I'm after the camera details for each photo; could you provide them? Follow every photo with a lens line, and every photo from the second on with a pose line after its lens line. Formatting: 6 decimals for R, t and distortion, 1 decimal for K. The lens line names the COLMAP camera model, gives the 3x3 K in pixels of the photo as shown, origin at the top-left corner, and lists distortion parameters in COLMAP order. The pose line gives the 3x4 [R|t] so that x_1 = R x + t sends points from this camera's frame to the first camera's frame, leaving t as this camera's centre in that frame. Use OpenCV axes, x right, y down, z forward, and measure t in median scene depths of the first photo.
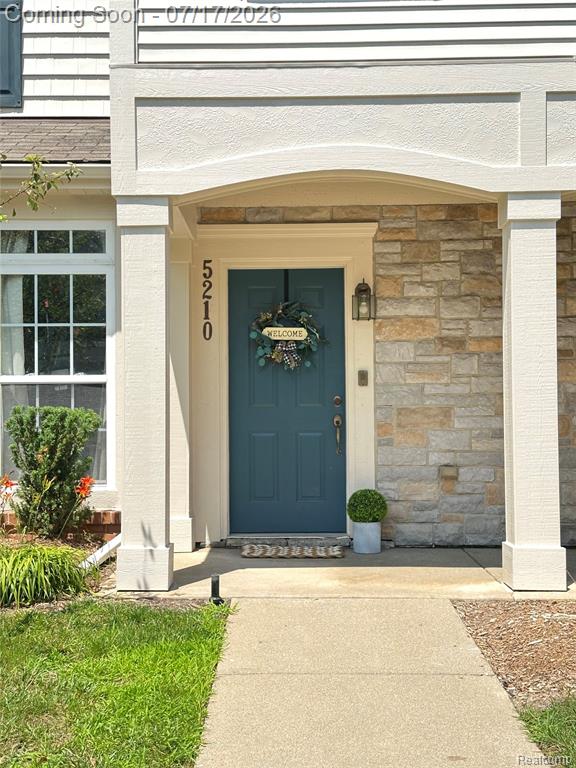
lens RADIAL K [[1070.3, 0, 288.0], [0, 1070.3, 384.0], [0, 0, 1]] dist [0.178554, 0.006174]
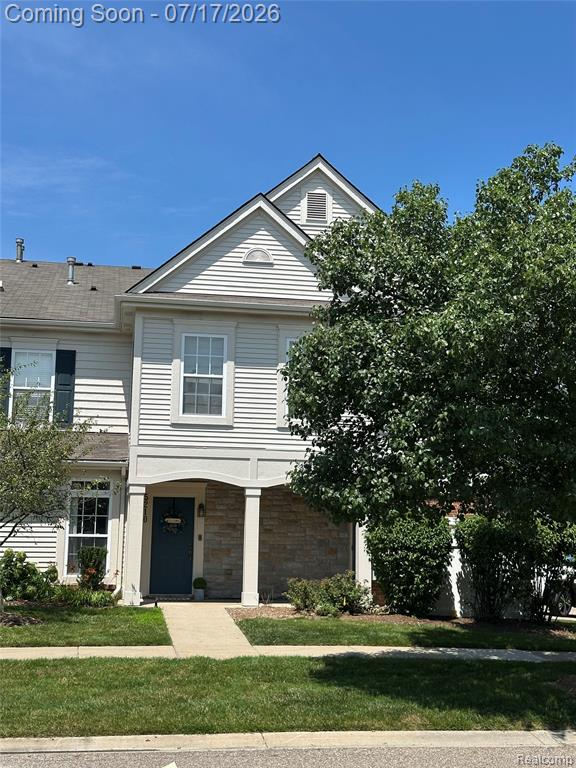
lens RADIAL K [[1070.3, 0, 288.0], [0, 1070.3, 384.0], [0, 0, 1]] dist [0.178554, 0.006174]
pose [[0.985435, 0.049977, 0.162546, -0.183163], [-0.032192, 0.993381, -0.110265, -0.102603], [-0.166980, 0.103426, 0.980521, -1.866606]]
